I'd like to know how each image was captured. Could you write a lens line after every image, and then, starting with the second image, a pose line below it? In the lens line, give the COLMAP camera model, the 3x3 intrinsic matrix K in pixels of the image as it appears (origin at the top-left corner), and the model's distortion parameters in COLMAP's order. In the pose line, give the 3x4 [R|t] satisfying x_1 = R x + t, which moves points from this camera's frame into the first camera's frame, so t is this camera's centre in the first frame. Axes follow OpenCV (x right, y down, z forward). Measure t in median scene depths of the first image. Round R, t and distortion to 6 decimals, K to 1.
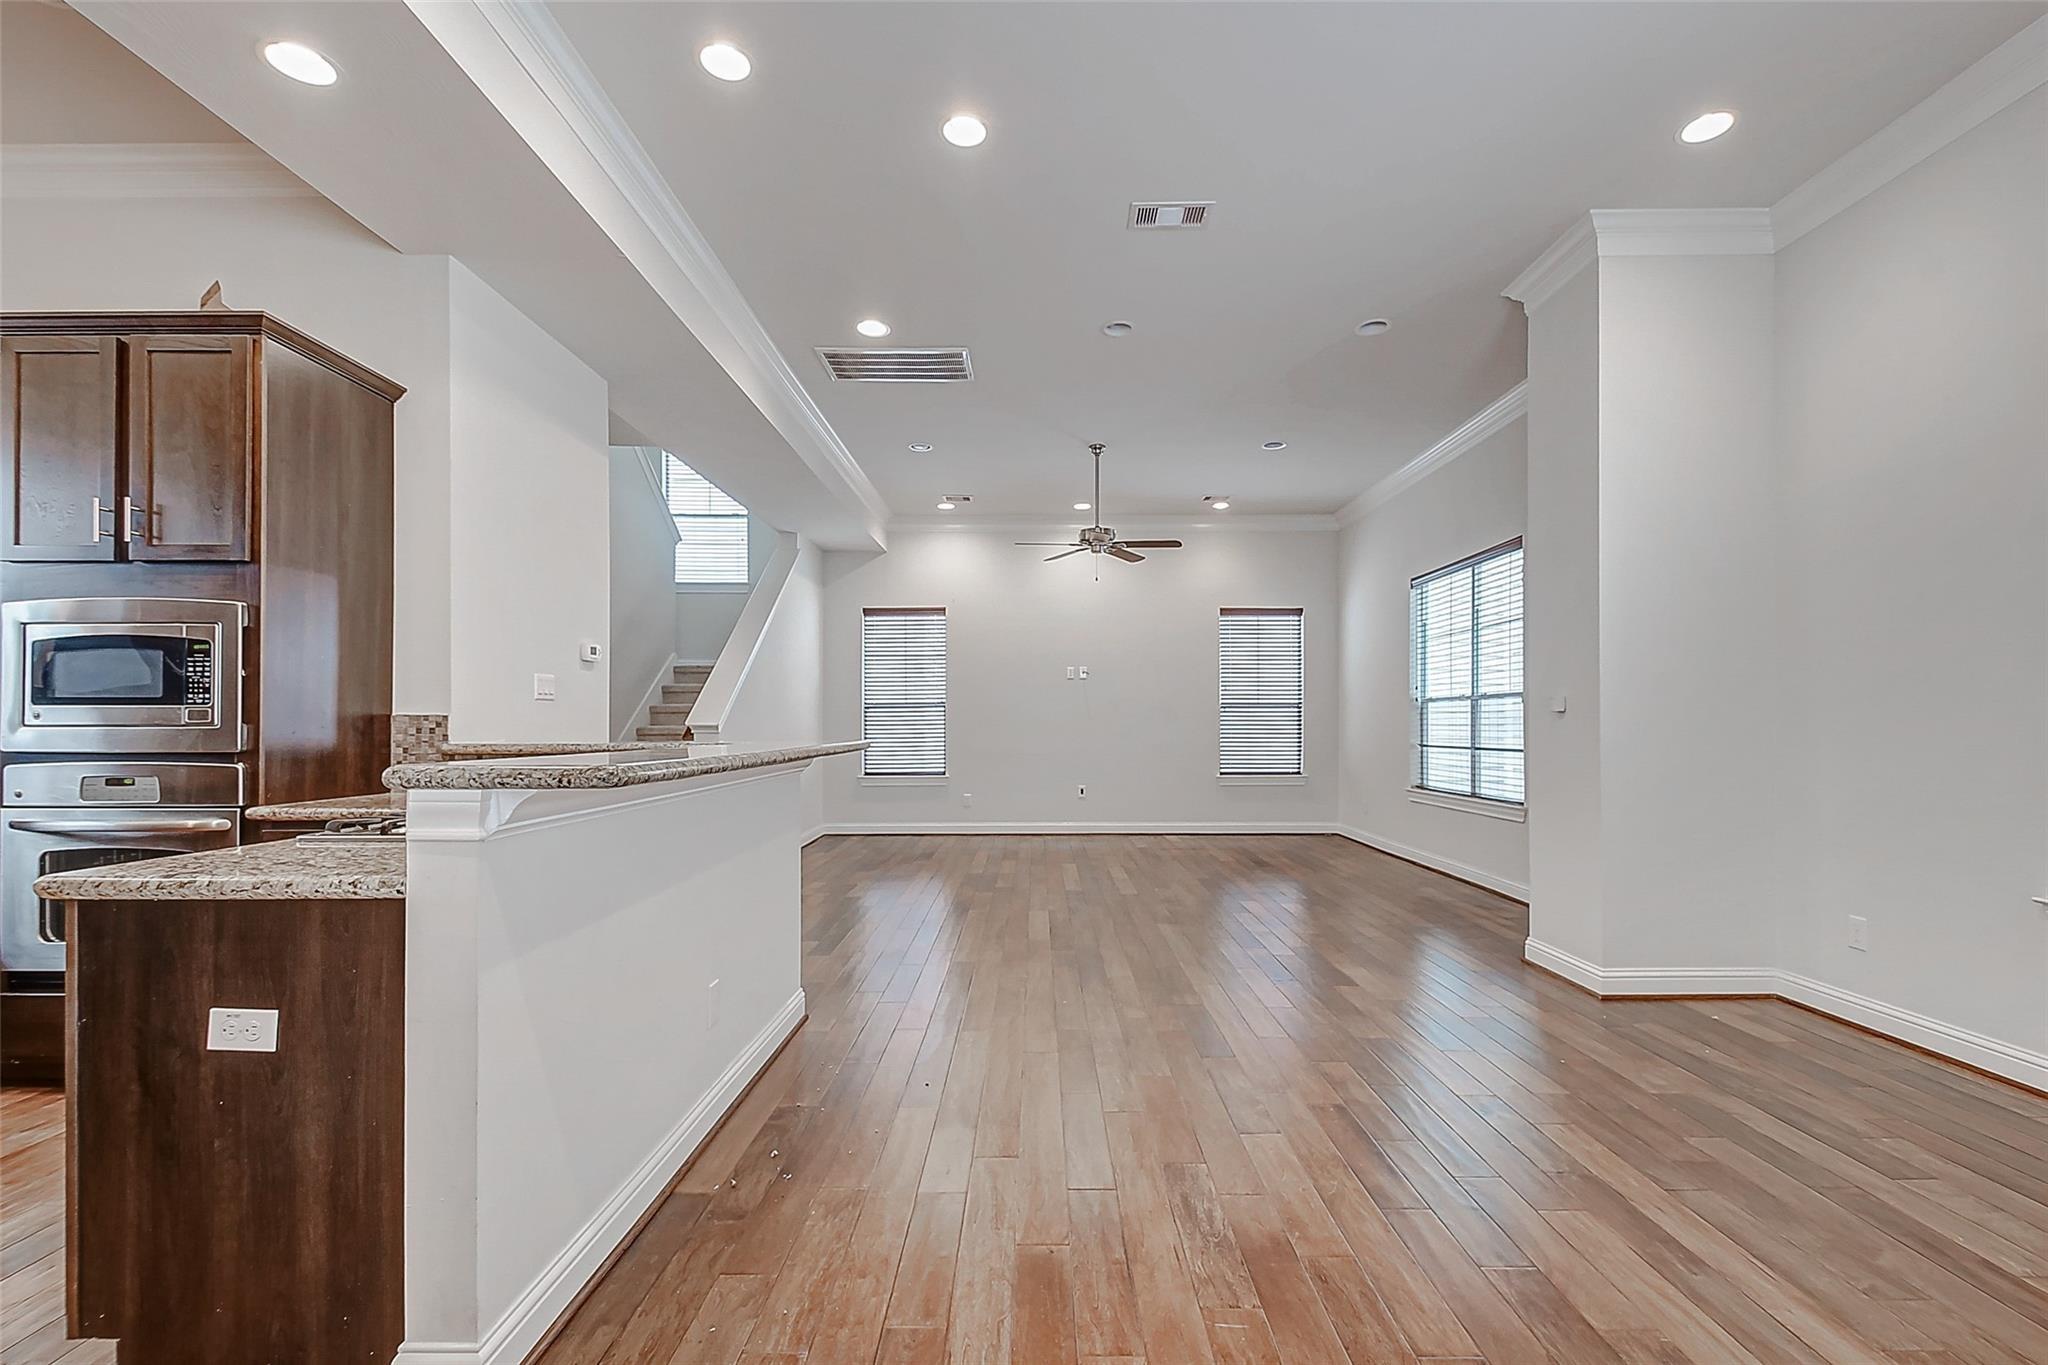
lens RADIAL K [[884.0, 0, 1021.6], [0, 884.0, 715.8], [0, 0, 1]] dist [0.024418, -0.016125]
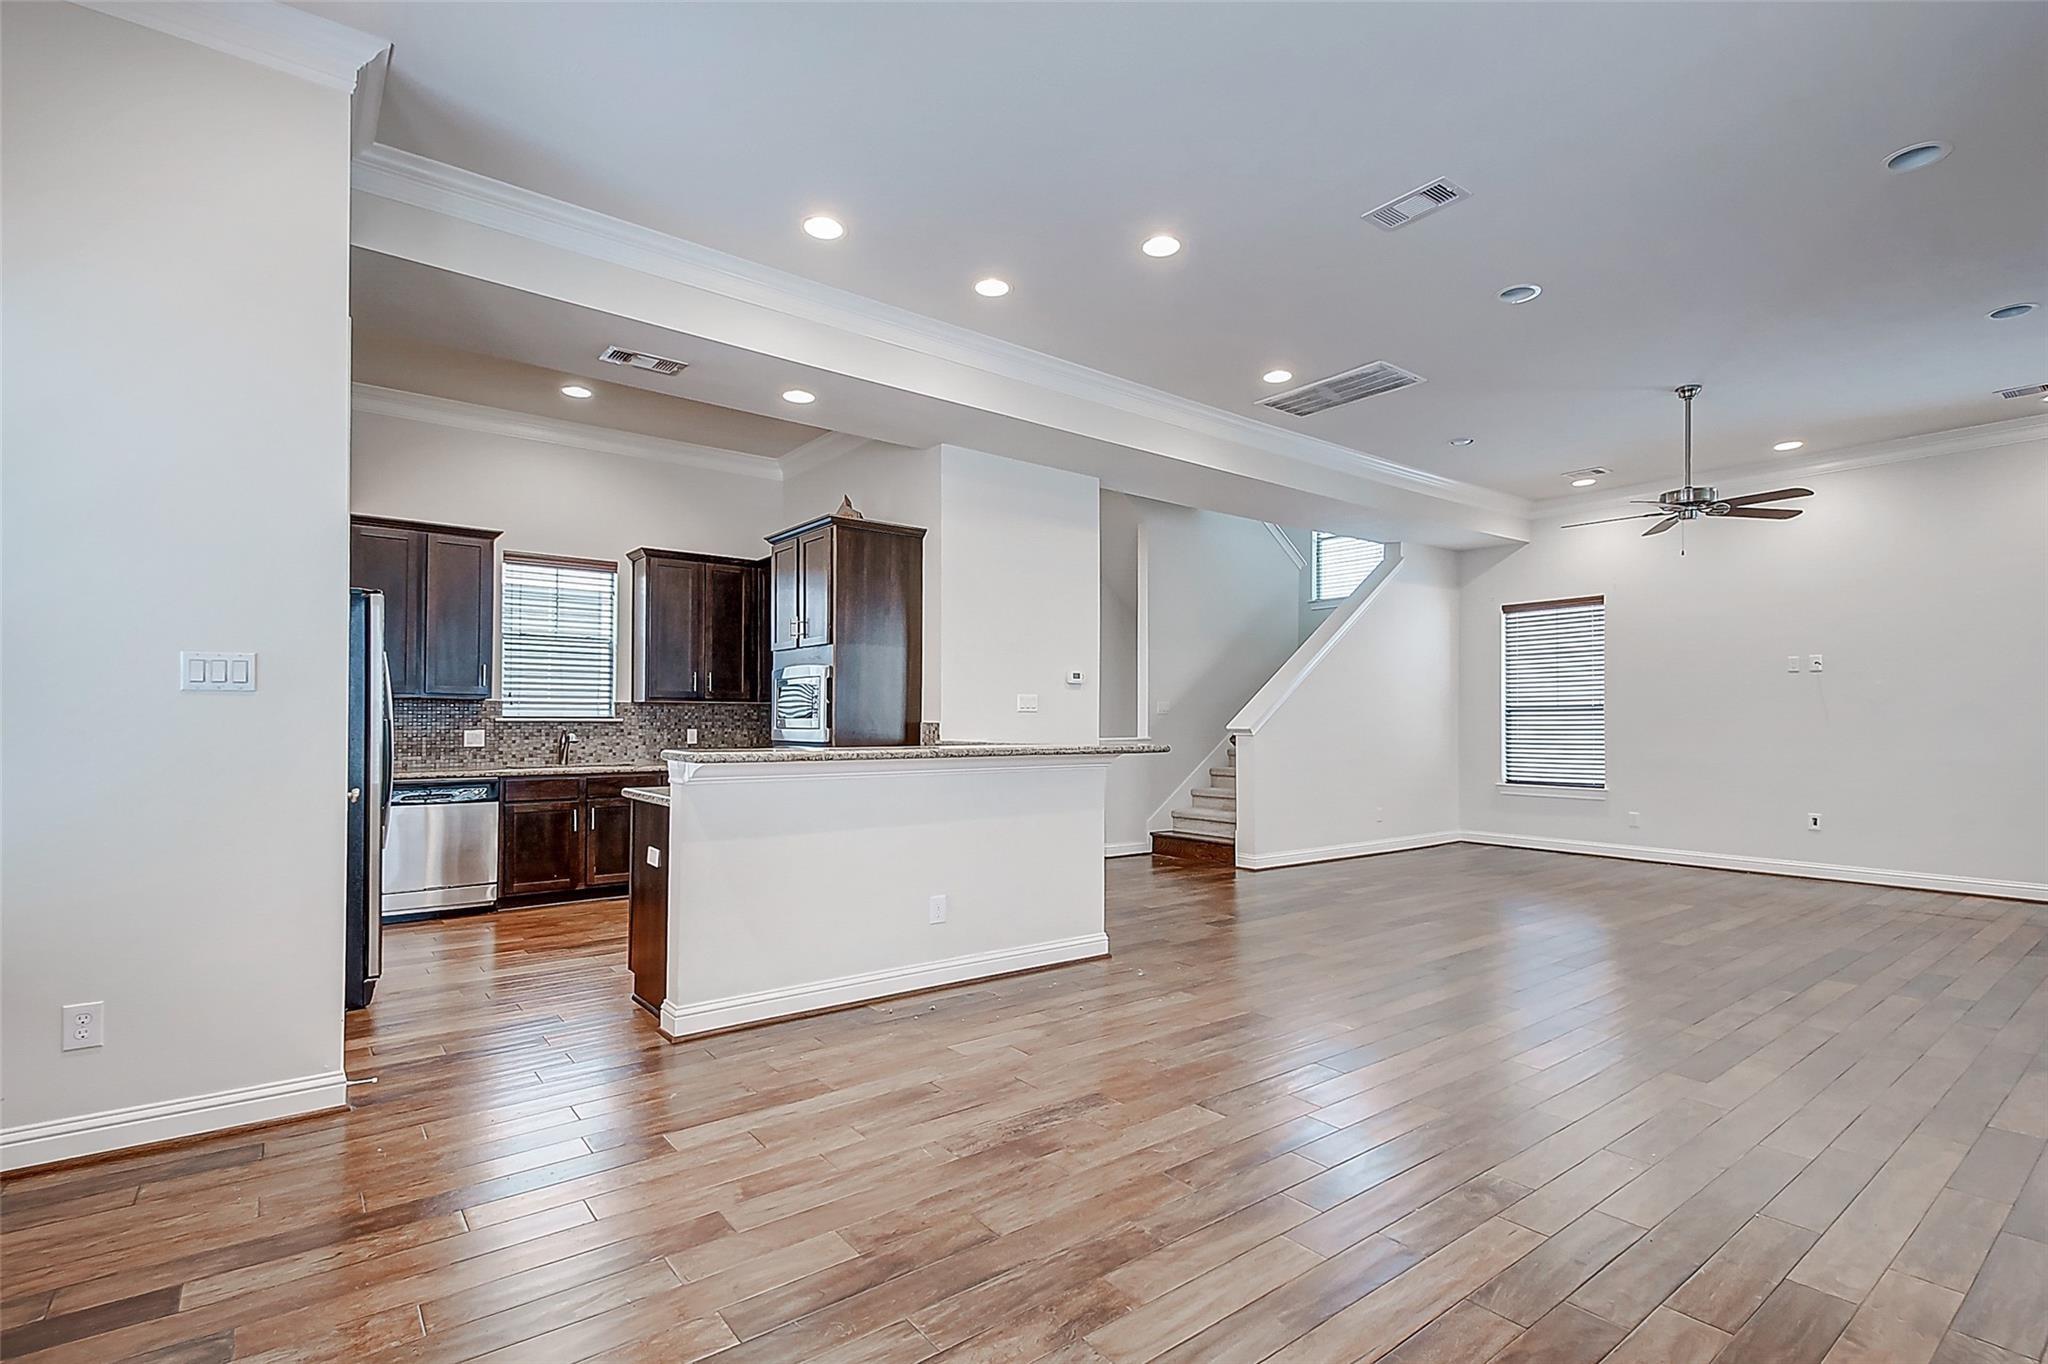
lens RADIAL K [[858.3, 0, 1057.7], [0, 858.3, 713.4], [0, 0, 1]] dist [0.046385, -0.014080]
pose [[0.668591, -0.003247, -0.743623, 0.859764], [0.000774, 0.999993, -0.003671, -0.015244], [0.743630, 0.001878, 0.668589, 0.116099]]
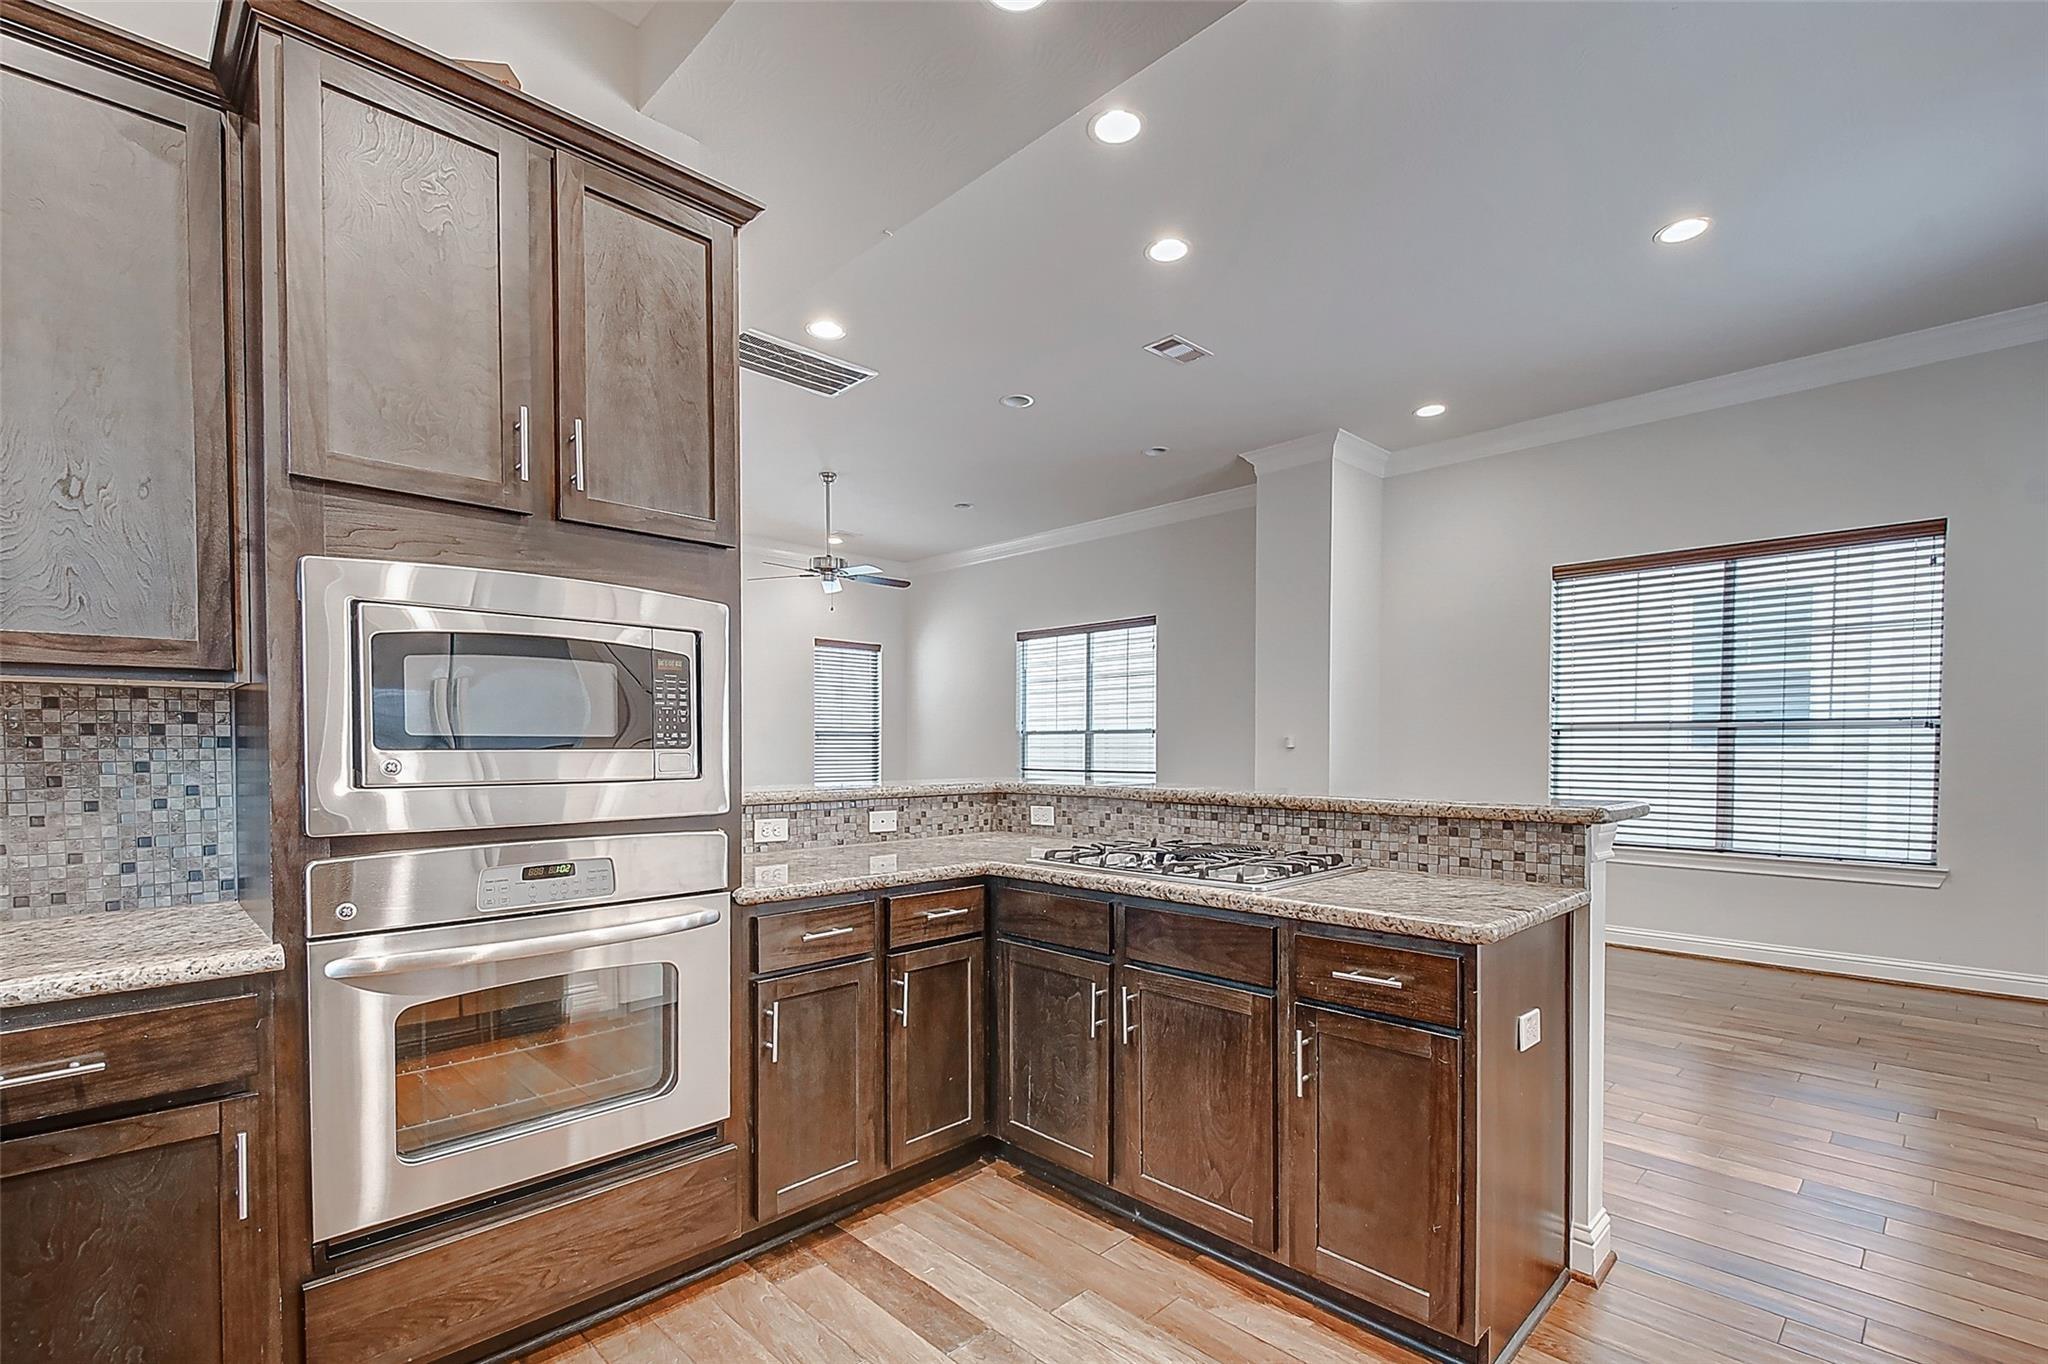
lens RADIAL K [[906.4, 0, 985.3], [0, 906.4, 763.7], [0, 0, 1]] dist [0.025581, -0.017561]
pose [[0.727881, -0.013575, 0.685569, -1.206854], [-0.006680, 0.999616, 0.026886, -0.020886], [-0.685671, -0.024149, 0.727511, 0.318244]]
